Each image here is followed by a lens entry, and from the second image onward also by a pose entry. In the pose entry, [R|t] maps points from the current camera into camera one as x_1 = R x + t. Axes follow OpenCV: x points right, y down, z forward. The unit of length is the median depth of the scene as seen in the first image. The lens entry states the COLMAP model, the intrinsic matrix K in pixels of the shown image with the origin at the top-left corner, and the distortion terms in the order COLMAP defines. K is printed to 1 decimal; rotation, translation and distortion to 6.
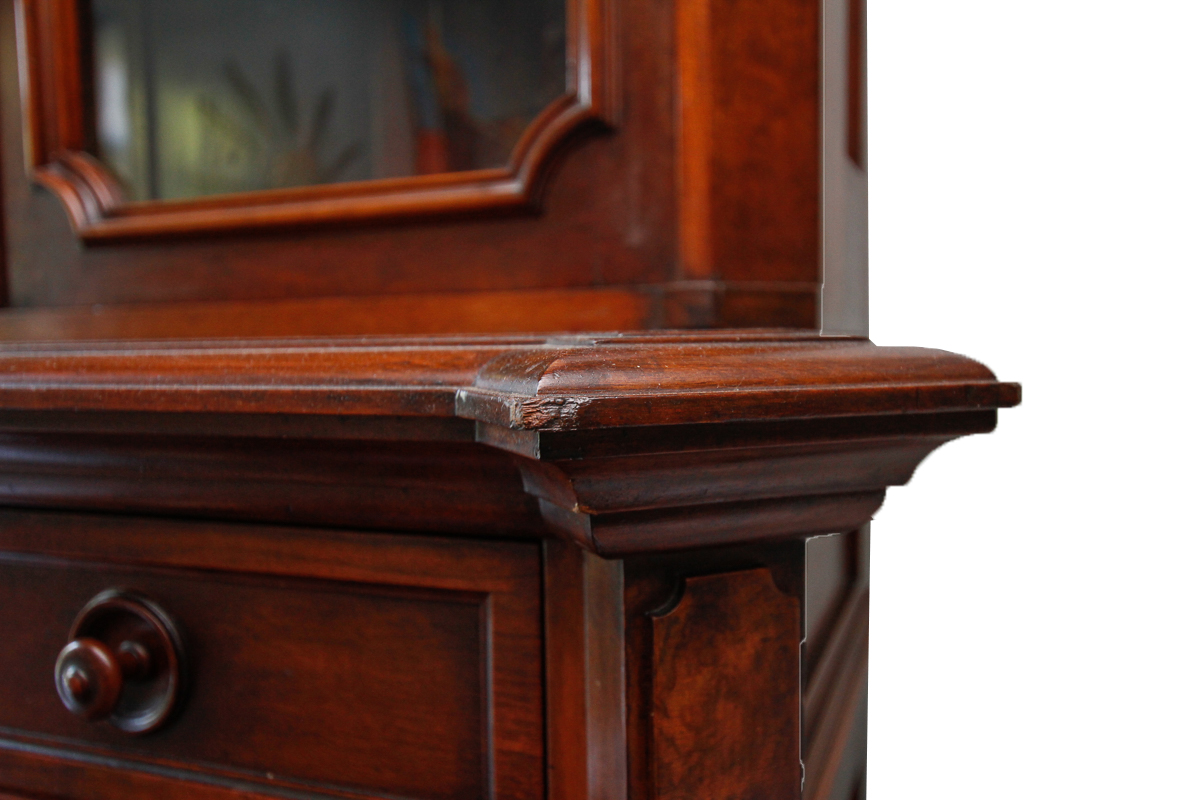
lens RADIAL K [[947.5, 0, 600.0], [0, 947.5, 400.0], [0, 0, 1]] dist [-0.003236, 0.024160]
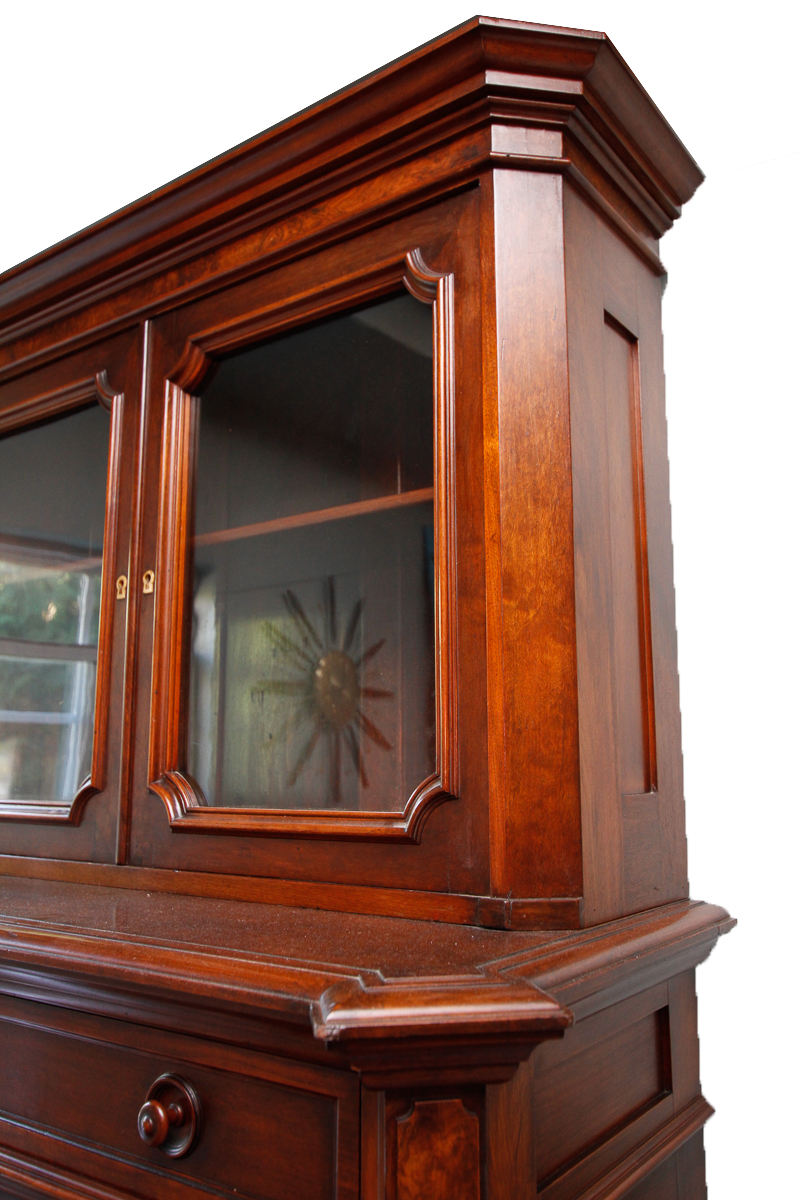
lens RADIAL K [[947.5, 0, 423.6], [0, 947.5, 603.0], [0, 0, 1]] dist [-0.003236, 0.024160]
pose [[0.970987, -0.029837, -0.237262, 0.567439], [-0.024807, 0.974264, -0.224043, -0.371265], [0.237840, 0.223429, 0.945257, -1.086825]]
